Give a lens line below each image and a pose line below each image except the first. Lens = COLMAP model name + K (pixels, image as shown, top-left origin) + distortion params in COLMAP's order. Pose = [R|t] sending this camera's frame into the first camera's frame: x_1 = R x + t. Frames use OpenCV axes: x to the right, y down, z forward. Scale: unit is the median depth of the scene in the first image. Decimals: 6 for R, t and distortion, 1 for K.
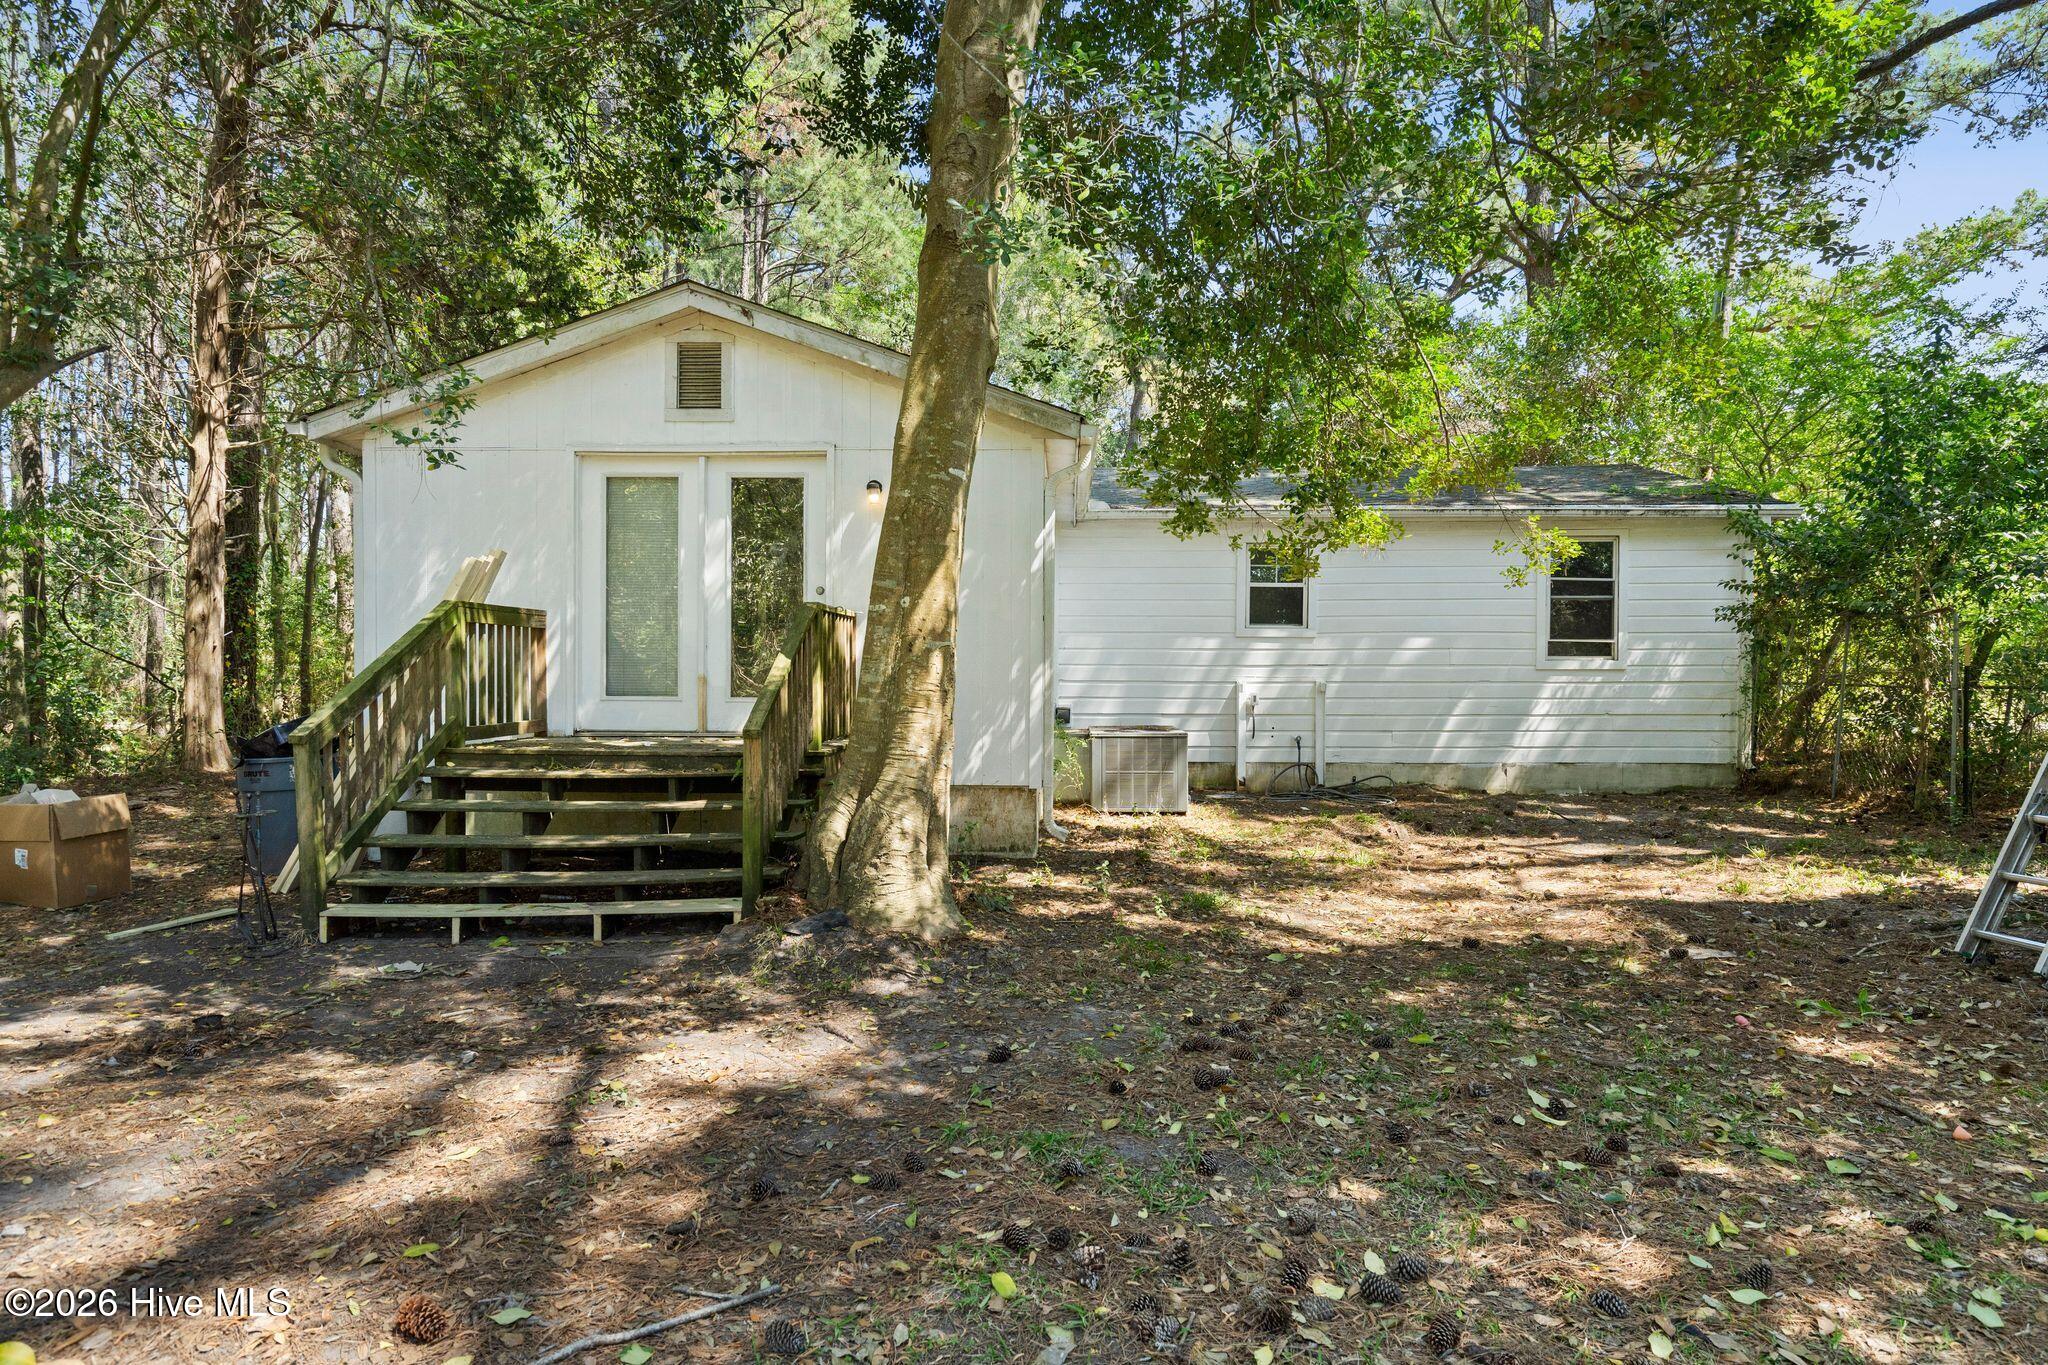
lens RADIAL K [[1188.3, 0, 1020.9], [0, 1188.3, 688.6], [0, 0, 1]] dist [0.001705, 0.002937]
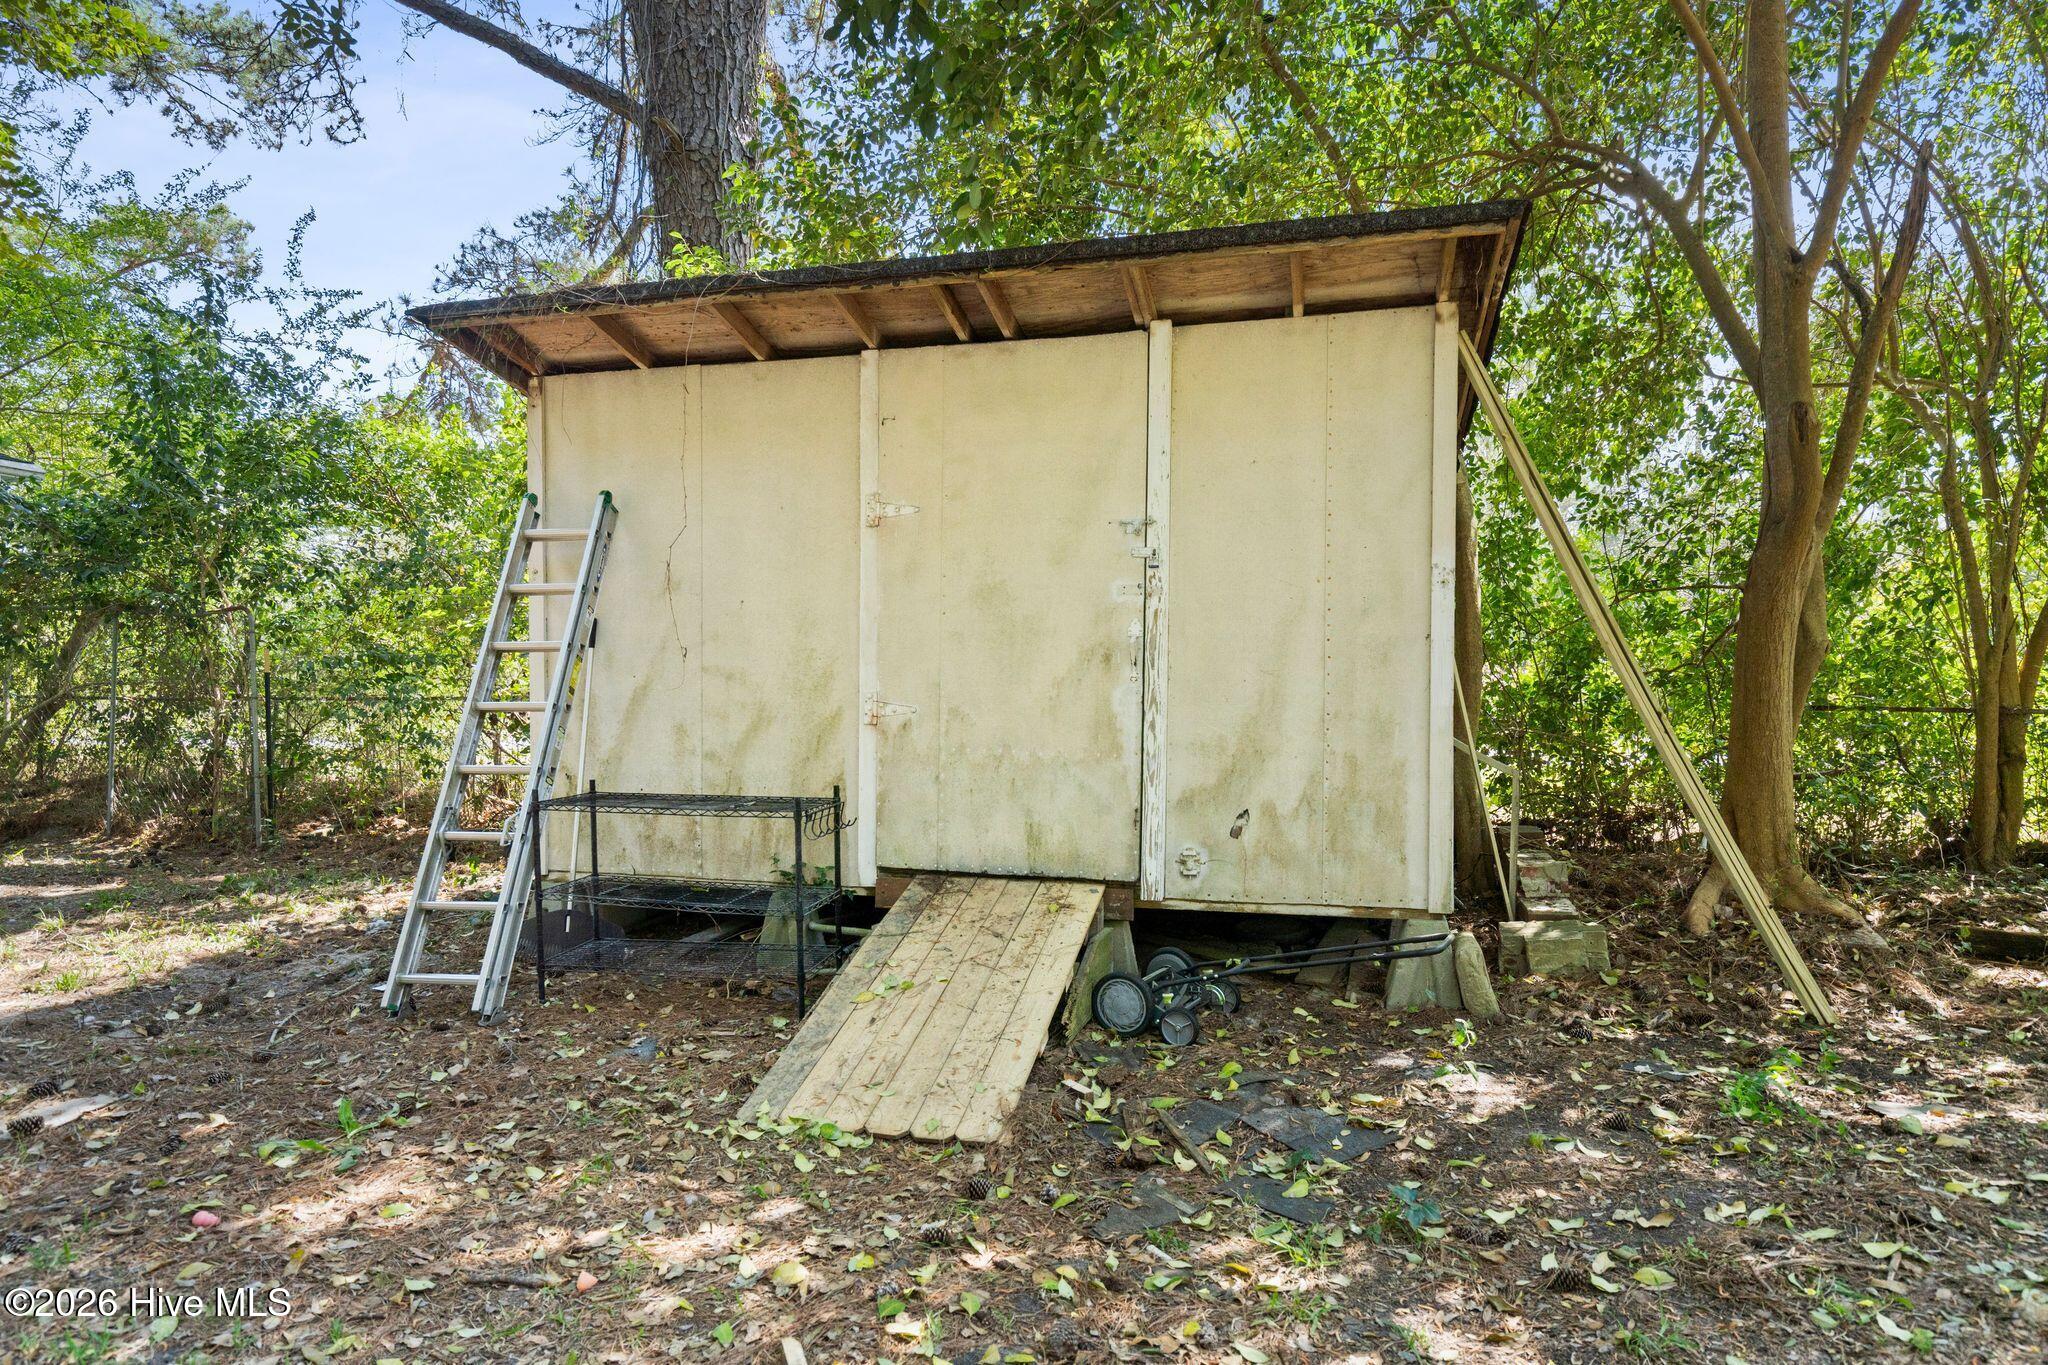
lens RADIAL K [[1188.3, 0, 1028.4], [0, 1188.3, 743.0], [0, 0, 1]] dist [0.001705, 0.002937]
pose [[0.248039, -0.037238, 0.968034, 0.068969], [0.008402, 0.999306, 0.036289, 0.007408], [-0.968714, -0.000868, 0.248179, 0.242343]]
